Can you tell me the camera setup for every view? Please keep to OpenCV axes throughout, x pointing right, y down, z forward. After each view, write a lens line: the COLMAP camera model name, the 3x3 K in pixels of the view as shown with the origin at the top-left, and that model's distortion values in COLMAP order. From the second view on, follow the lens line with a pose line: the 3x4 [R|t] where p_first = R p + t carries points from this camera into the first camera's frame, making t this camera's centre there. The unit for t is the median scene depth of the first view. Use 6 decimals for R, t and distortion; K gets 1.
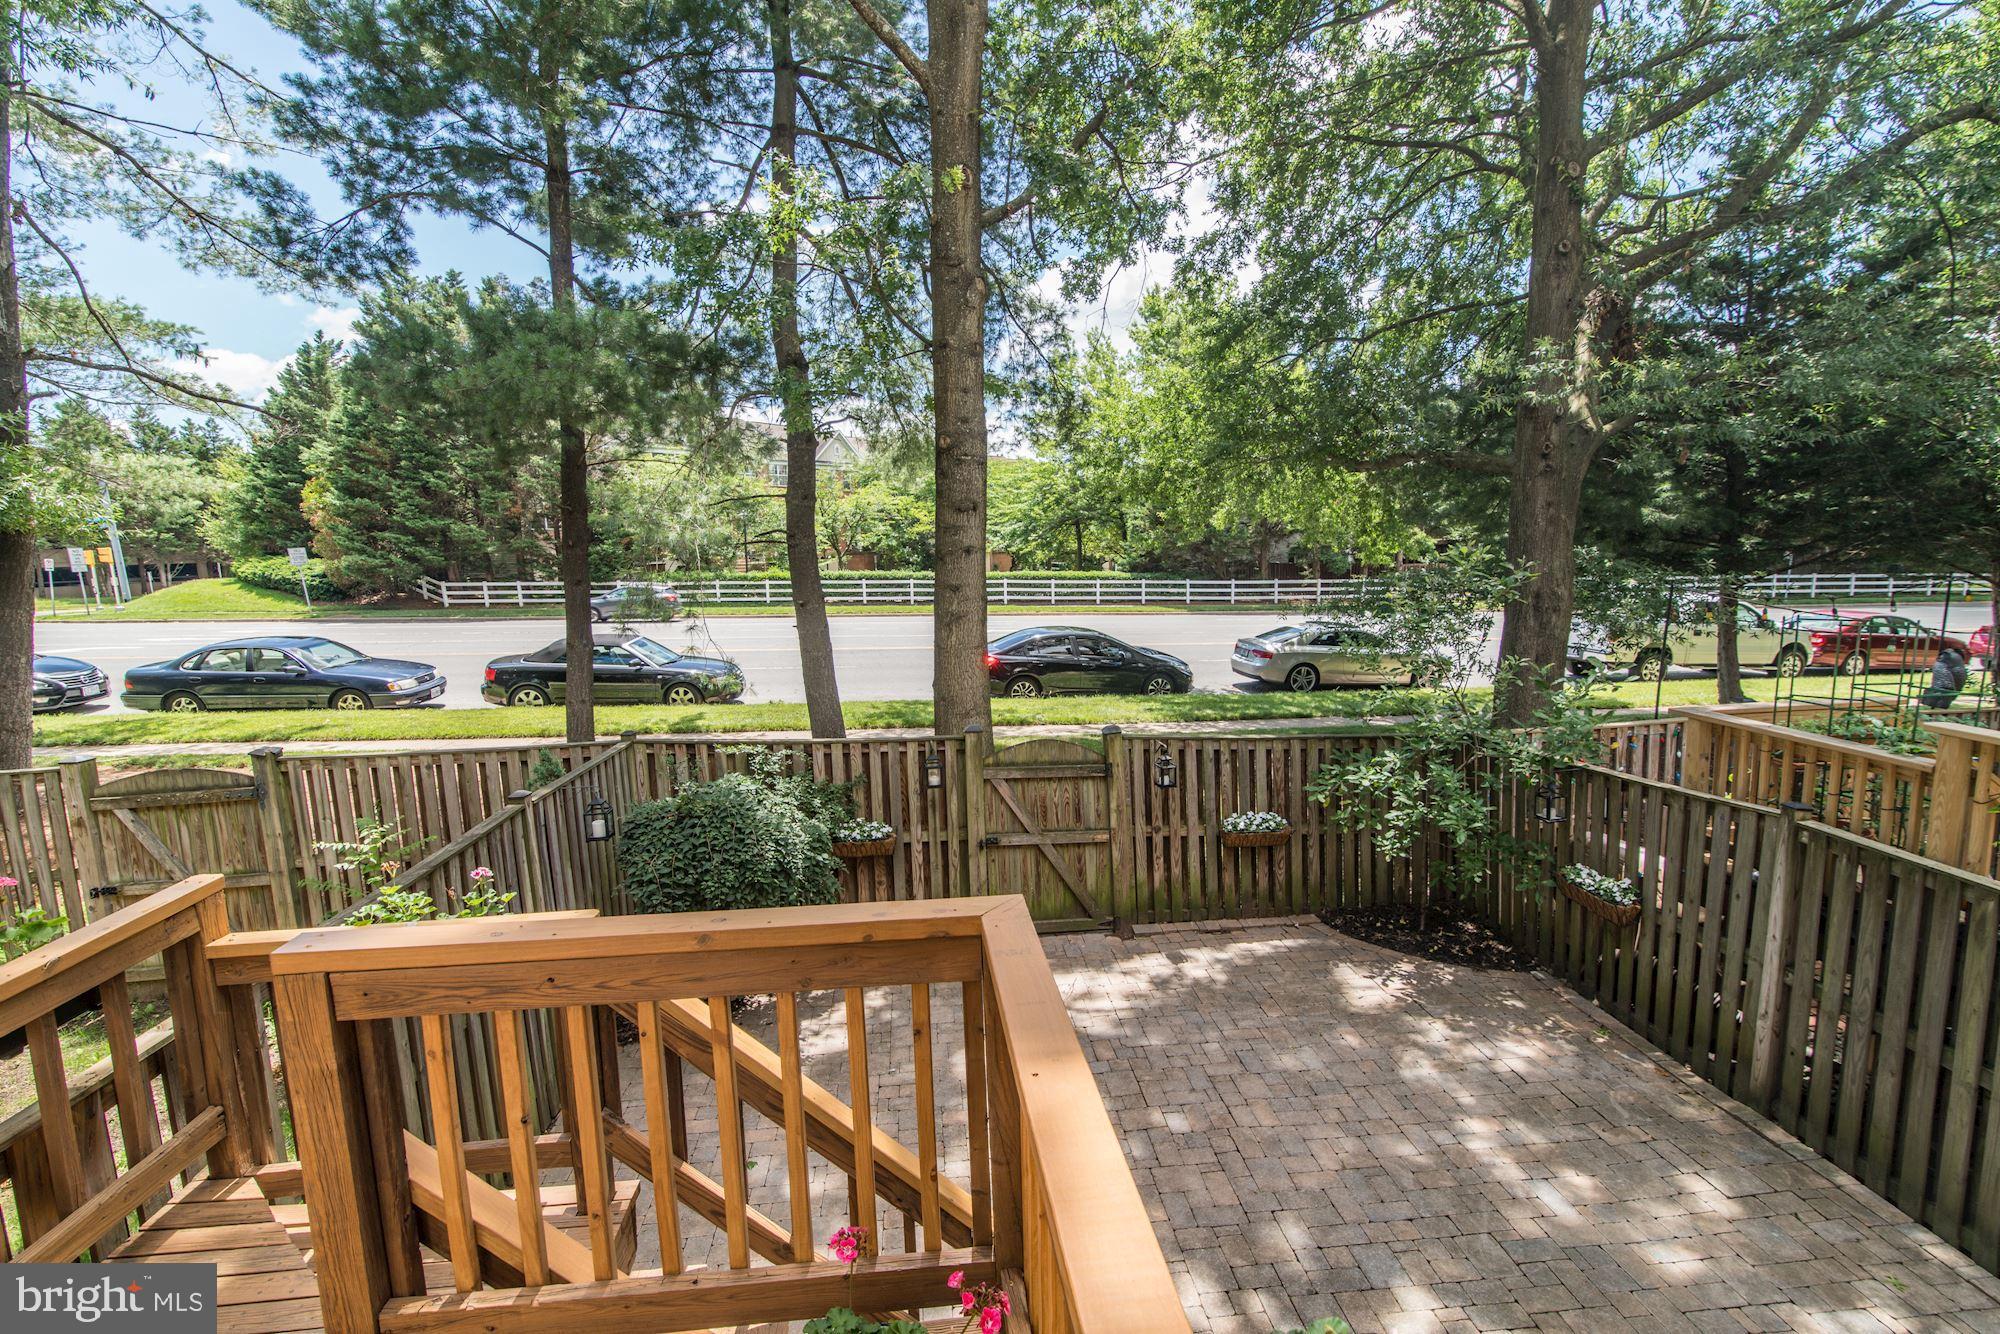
lens RADIAL K [[926.4, 0, 981.3], [0, 926.4, 652.7], [0, 0, 1]] dist [-0.000182, 0.000094]
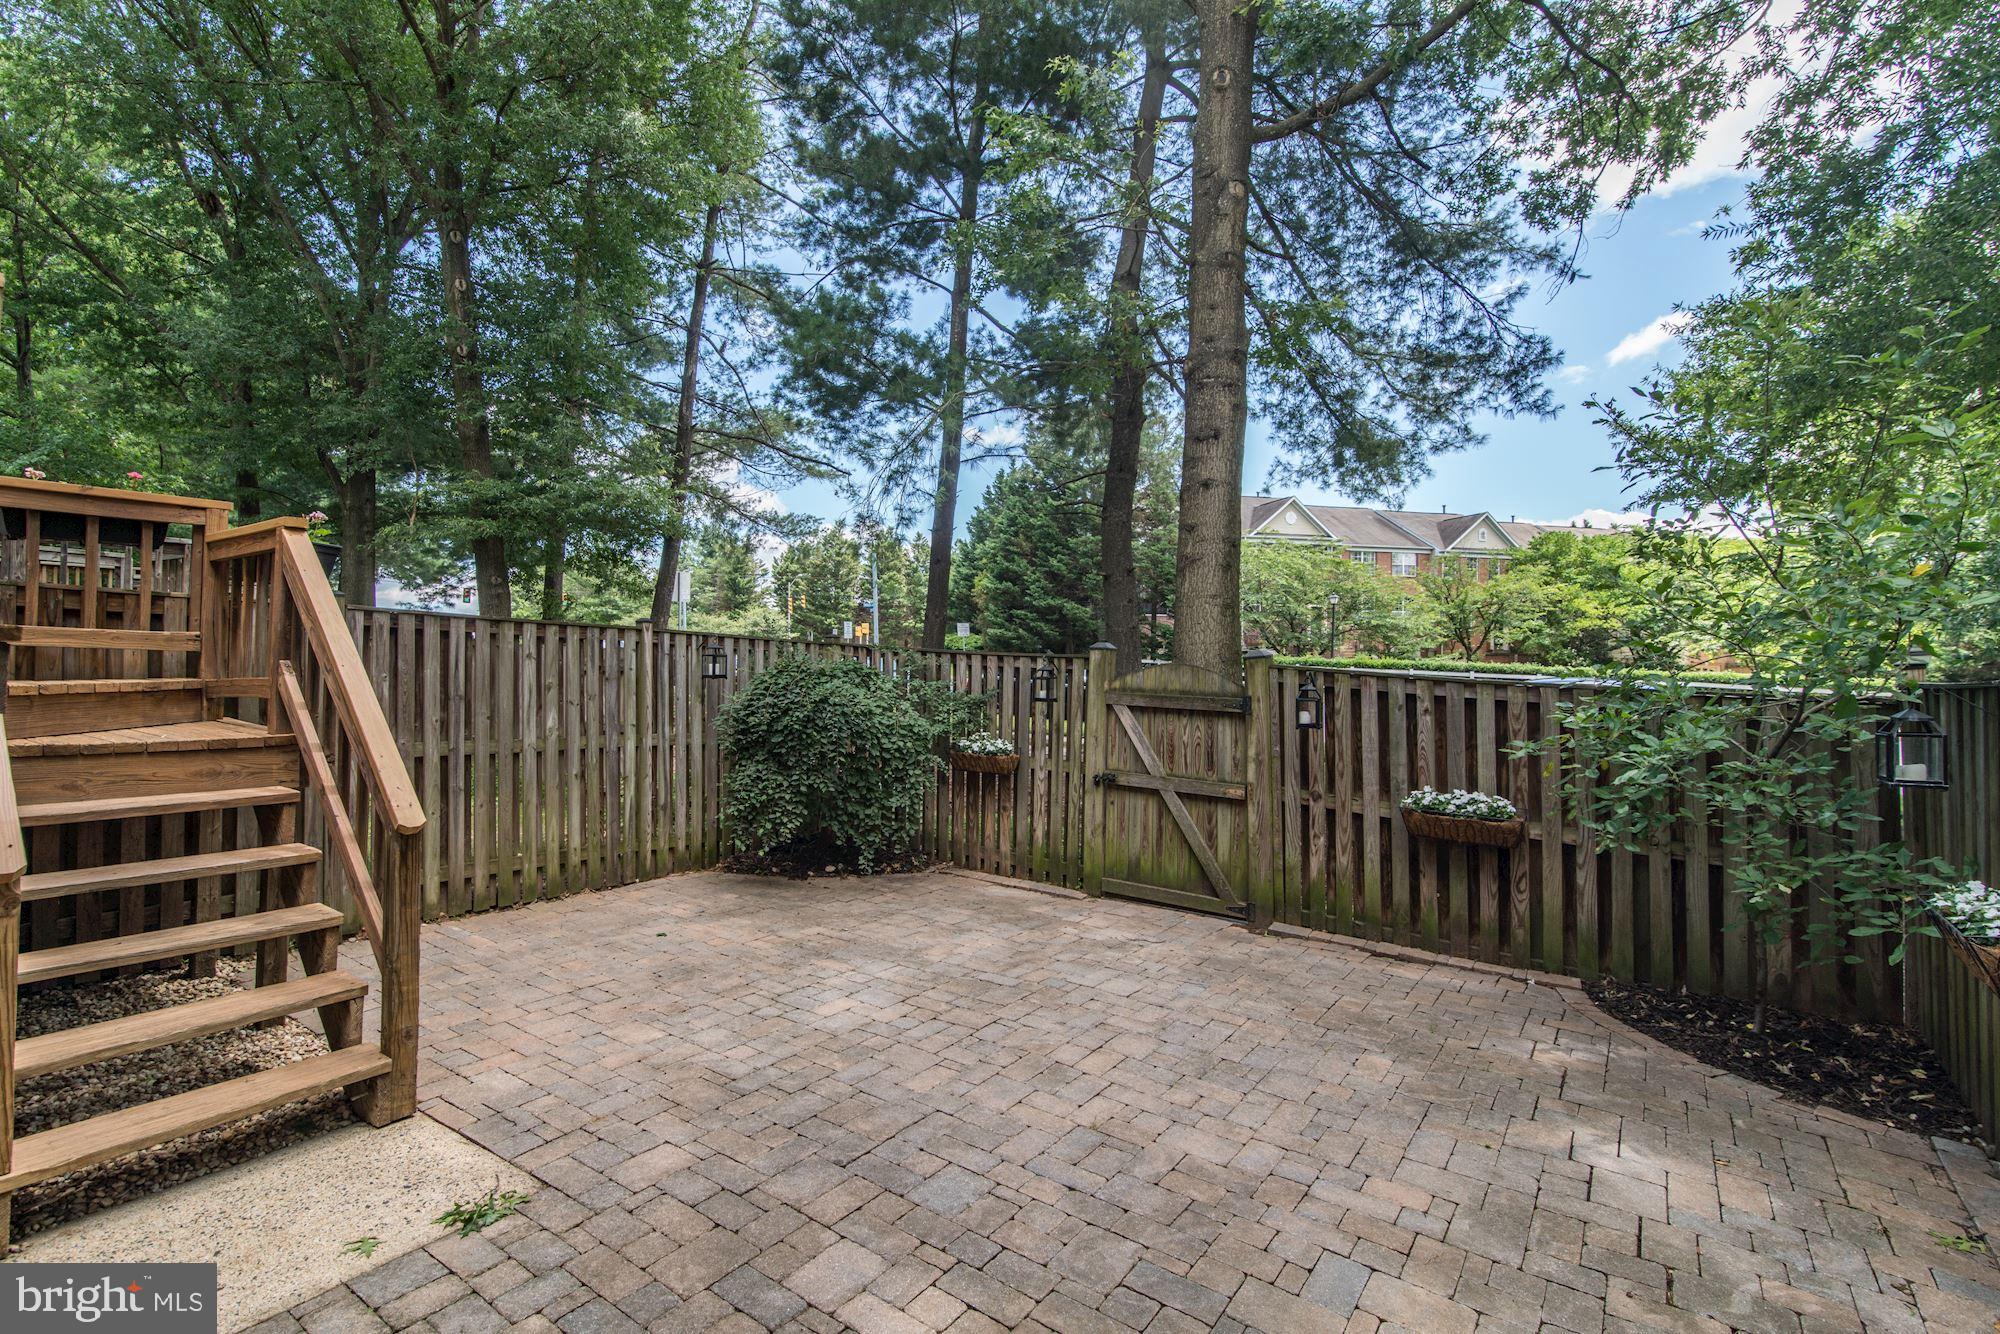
lens RADIAL K [[926.4, 0, 909.8], [0, 926.4, 647.4], [0, 0, 1]] dist [-0.000182, 0.000094]
pose [[0.727983, 0.031286, -0.684881, 0.407329], [-0.116215, 0.990133, -0.078298, 0.150152], [0.675674, 0.136593, 0.724436, 0.202510]]
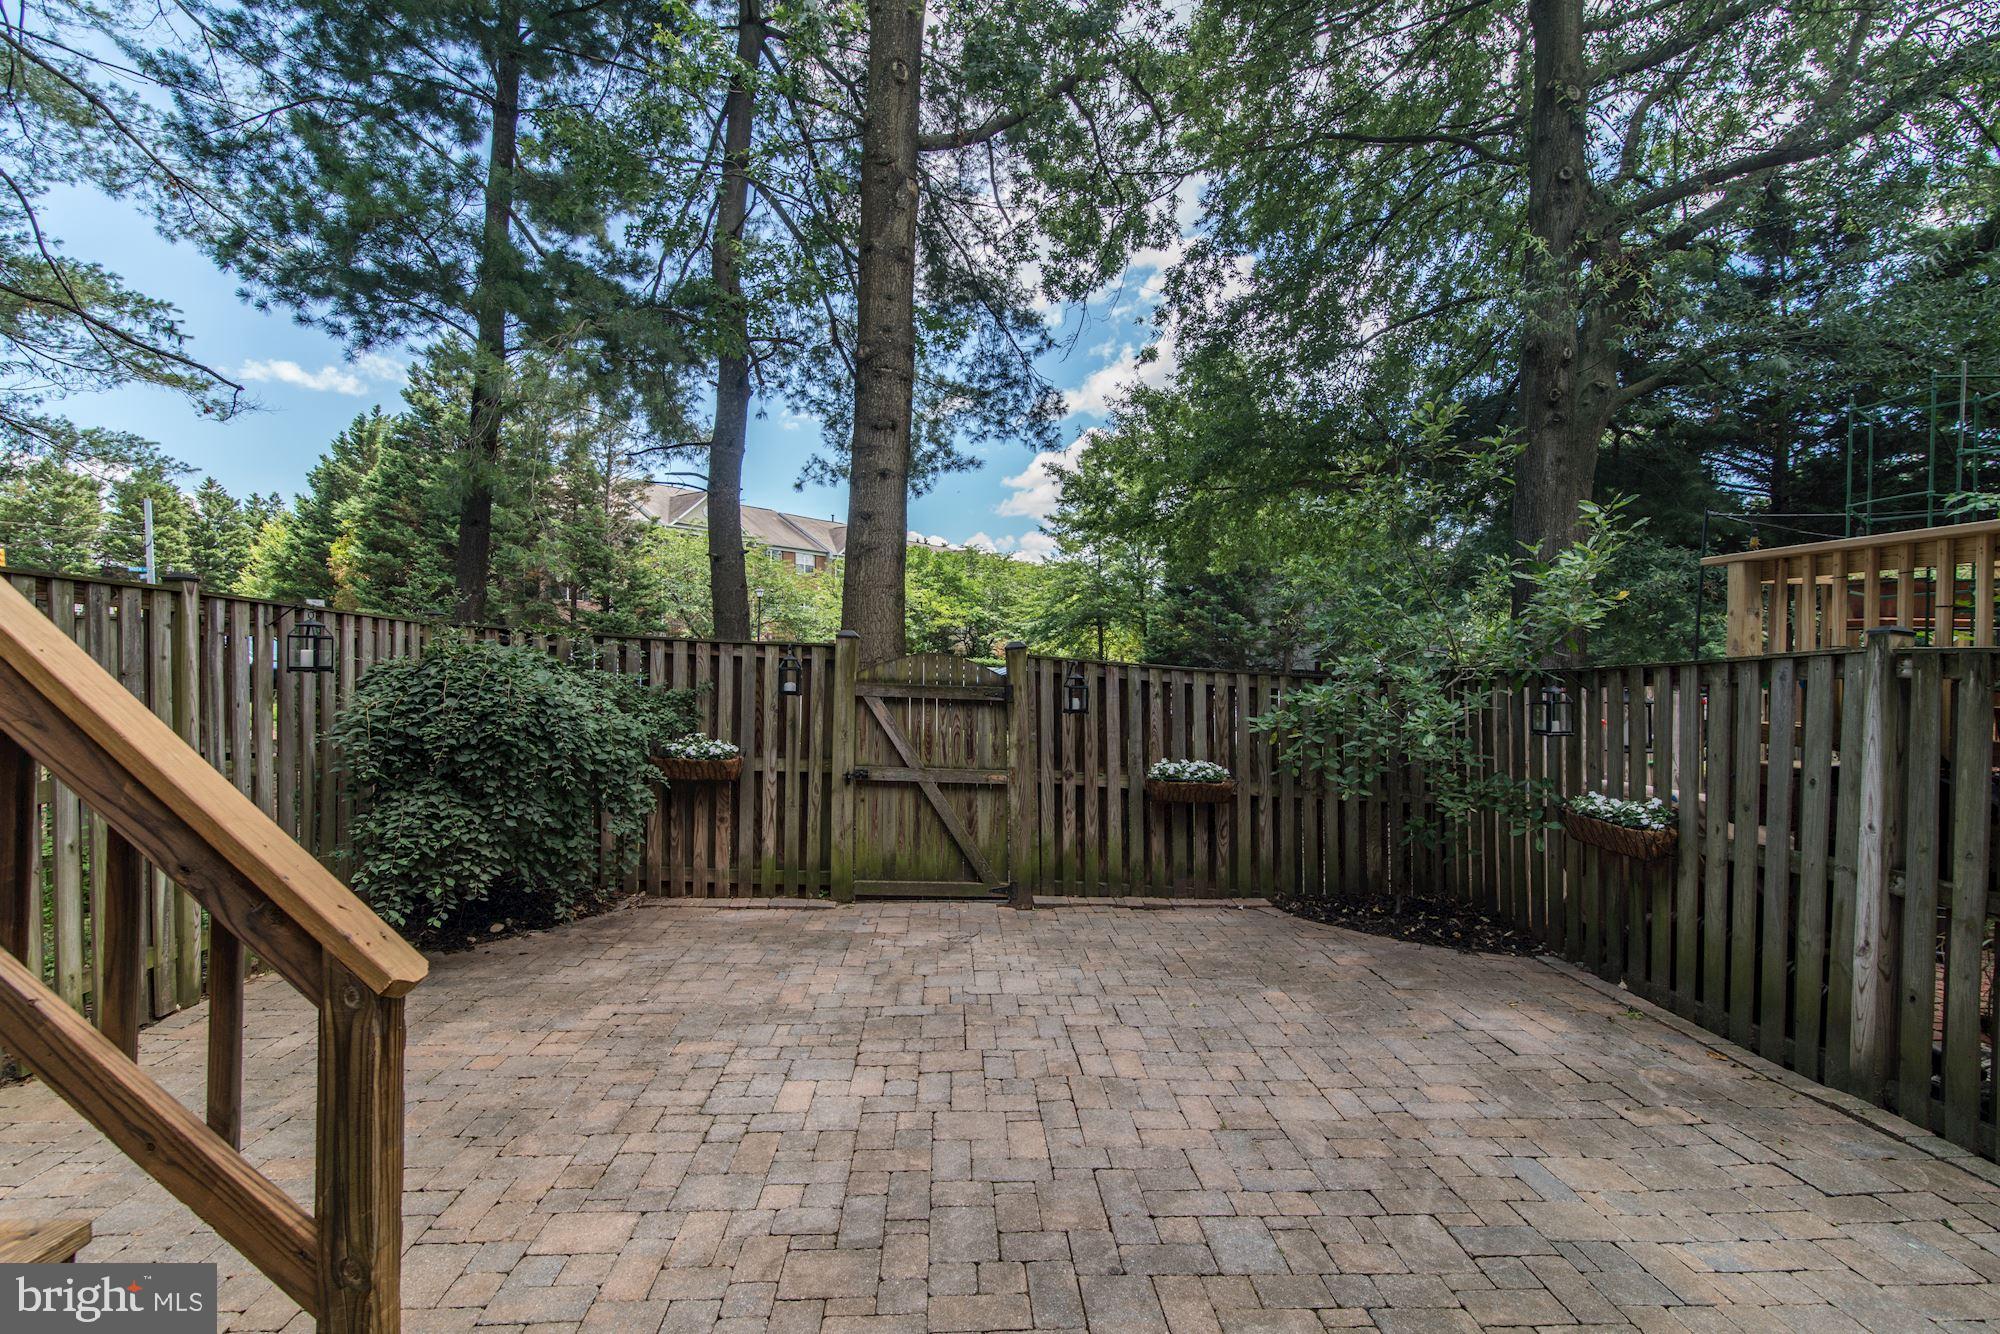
lens RADIAL K [[926.4, 0, 978.3], [0, 926.4, 646.6], [0, 0, 1]] dist [-0.000182, 0.000094]
pose [[0.998103, 0.047995, -0.038572, 0.122227], [-0.052644, 0.990081, -0.130264, 0.168478], [0.031937, 0.132048, 0.990729, 0.159300]]
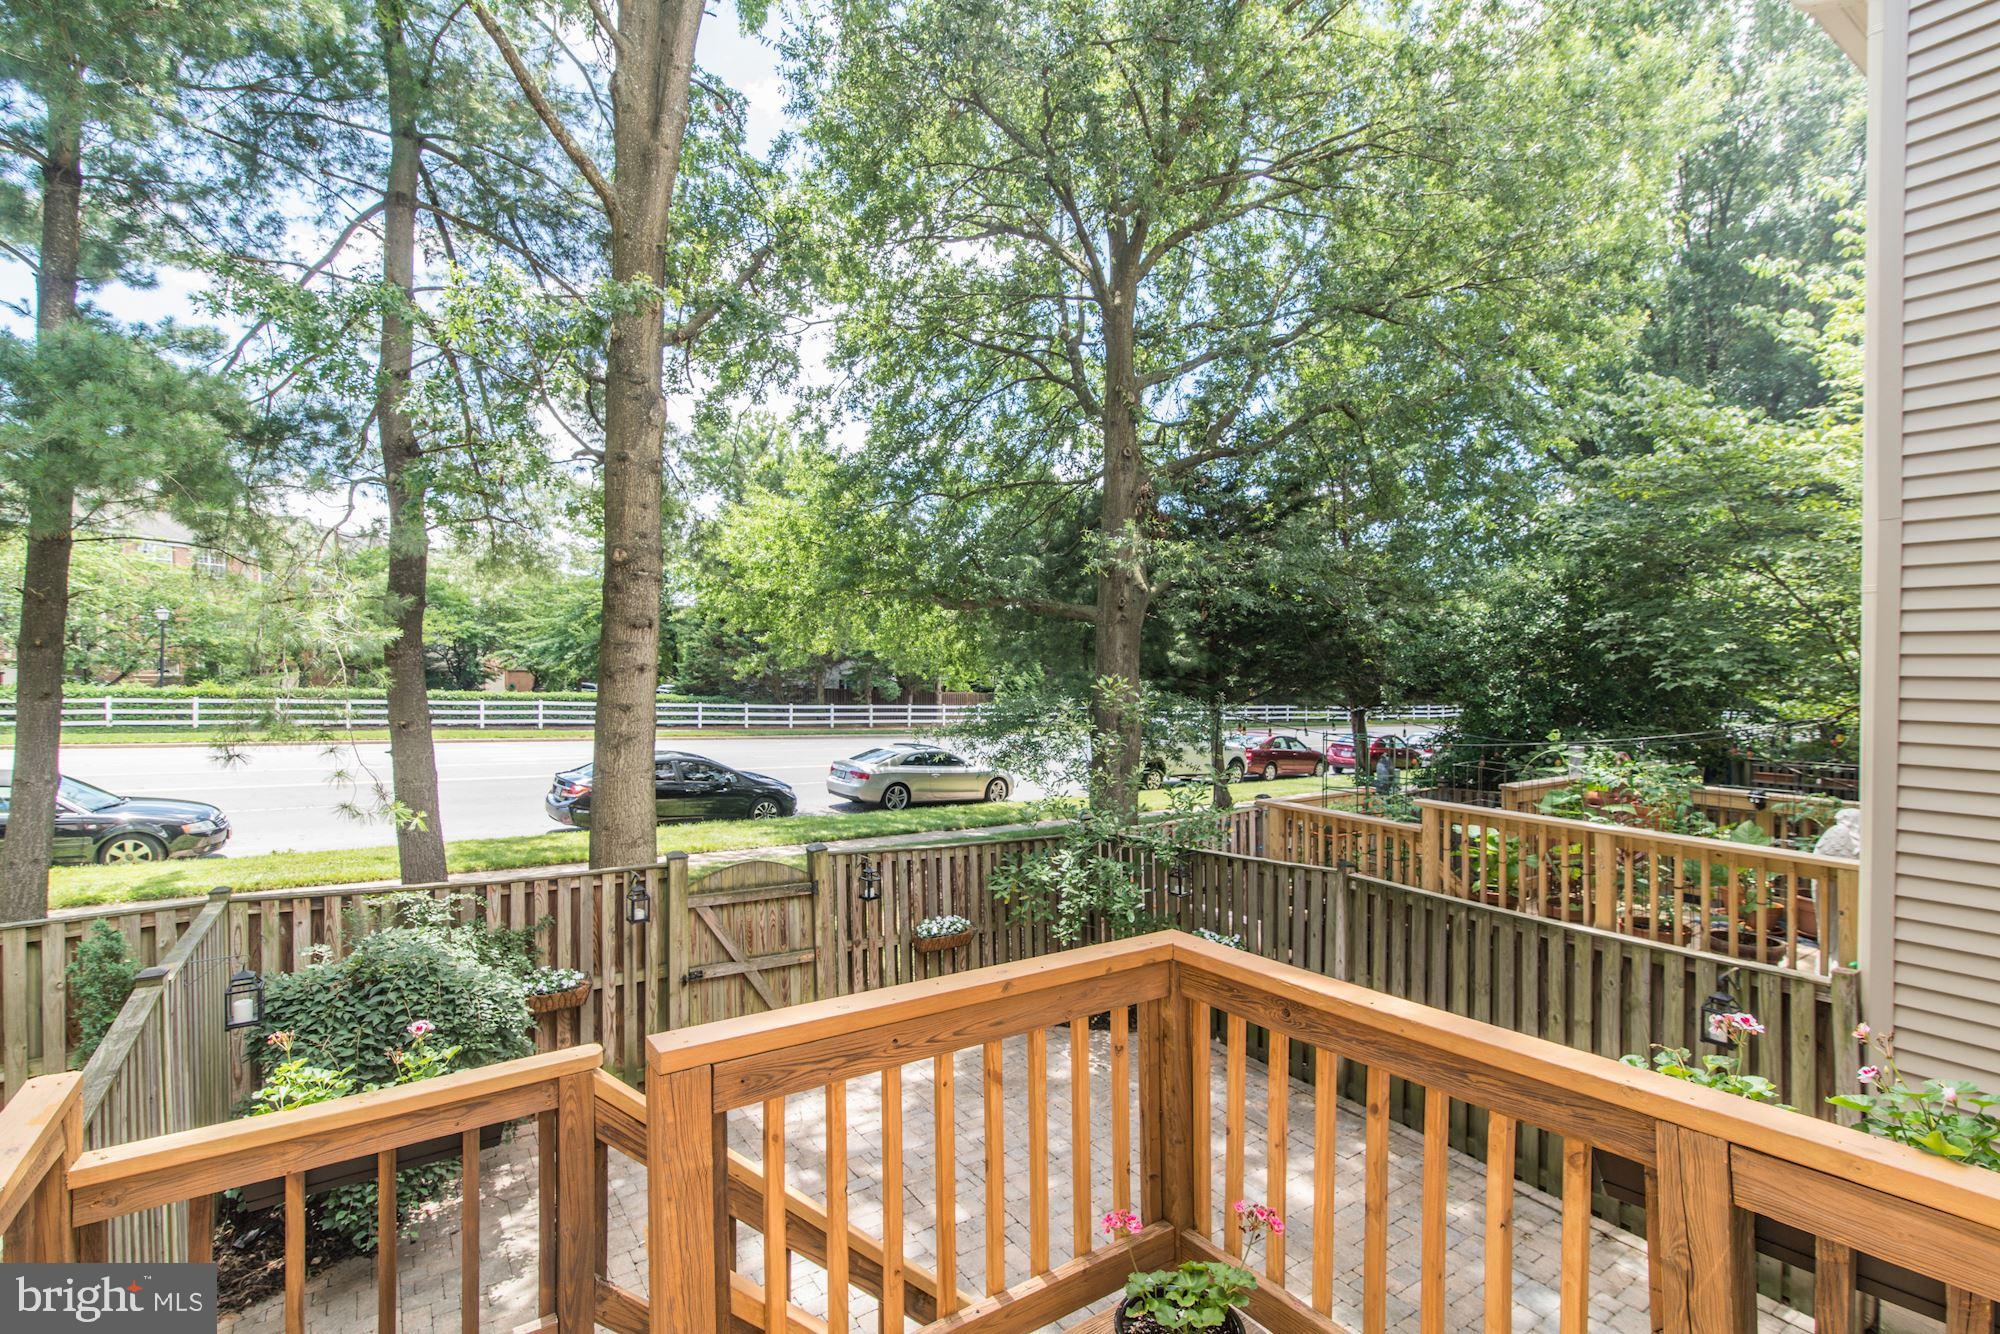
lens RADIAL K [[926.4, 0, 1008.0], [0, 926.4, 650.9], [0, 0, 1]] dist [-0.000182, 0.000094]
pose [[0.872940, 0.039505, 0.486226, -0.160314], [0.027042, 0.991264, -0.129089, 0.004825], [-0.487078, 0.125835, 0.864246, -0.015710]]
